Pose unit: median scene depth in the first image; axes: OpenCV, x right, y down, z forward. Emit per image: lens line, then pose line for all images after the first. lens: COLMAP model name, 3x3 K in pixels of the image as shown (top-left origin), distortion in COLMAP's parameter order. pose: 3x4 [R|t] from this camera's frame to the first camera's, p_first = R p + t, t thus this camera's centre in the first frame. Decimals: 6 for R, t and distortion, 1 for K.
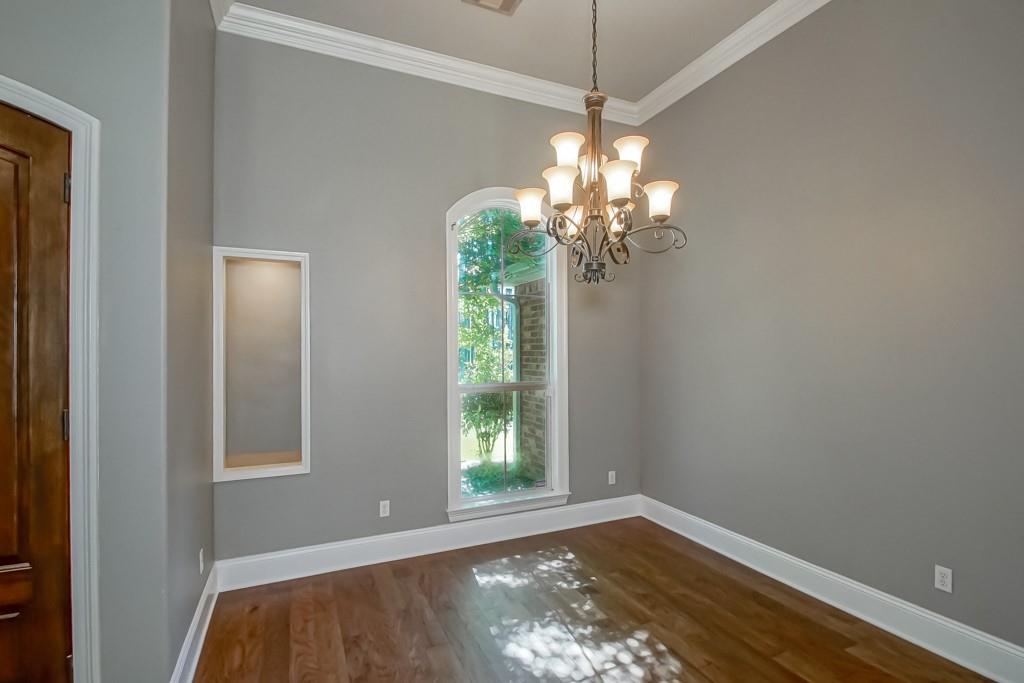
lens RADIAL K [[472.7, 0, 507.4], [0, 472.7, 343.7], [0, 0, 1]] dist [0.007242, -0.006766]
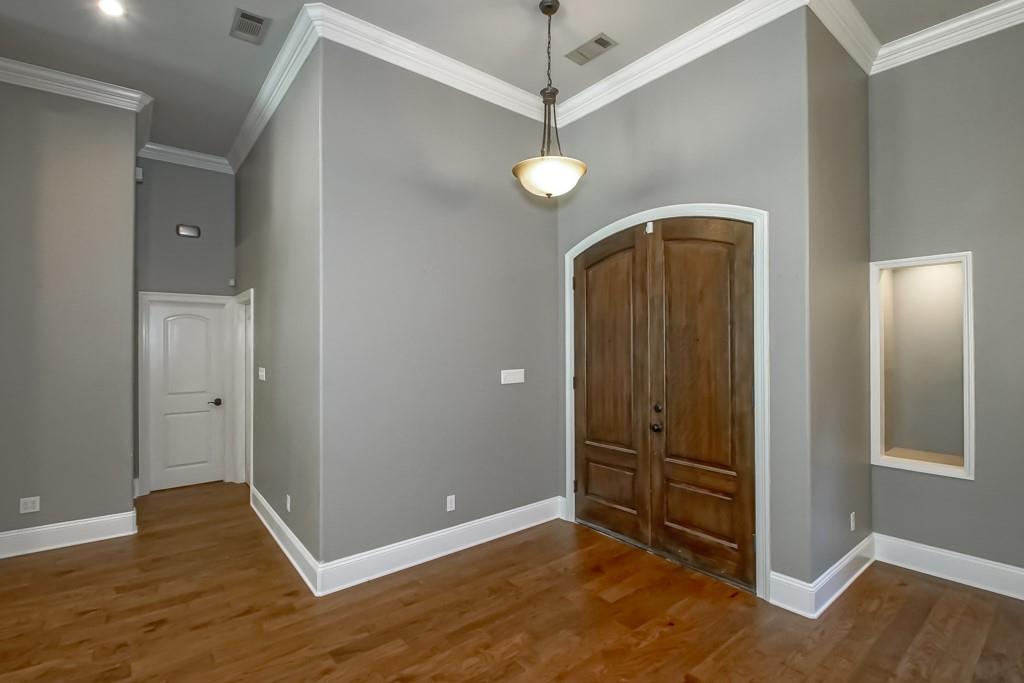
lens RADIAL K [[472.7, 0, 493.4], [0, 472.7, 344.8], [0, 0, 1]] dist [0.007242, -0.006766]
pose [[0.235068, 0.005970, -0.971961, 0.345579], [0.015865, 0.999824, 0.009978, -0.034349], [0.971850, -0.017766, 0.234932, -0.206223]]
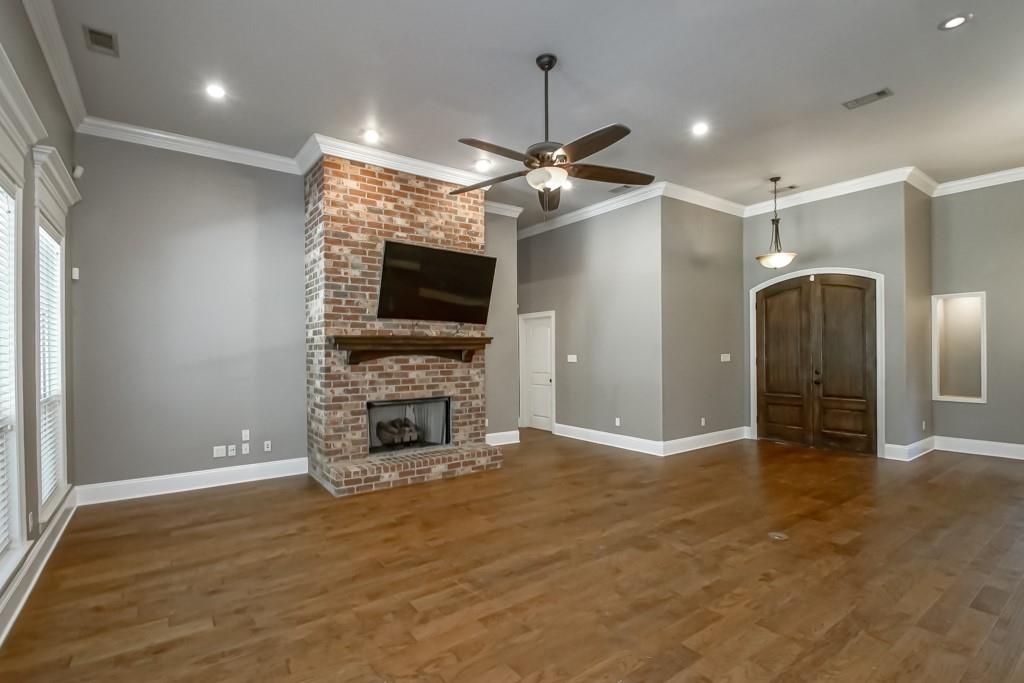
lens RADIAL K [[472.7, 0, 489.8], [0, 472.7, 354.9], [0, 0, 1]] dist [0.007242, -0.006766]
pose [[0.182635, 0.011321, -0.983116, 1.408785], [0.019909, 0.999686, 0.015210, -0.001721], [0.982979, -0.022351, 0.182352, -1.725964]]
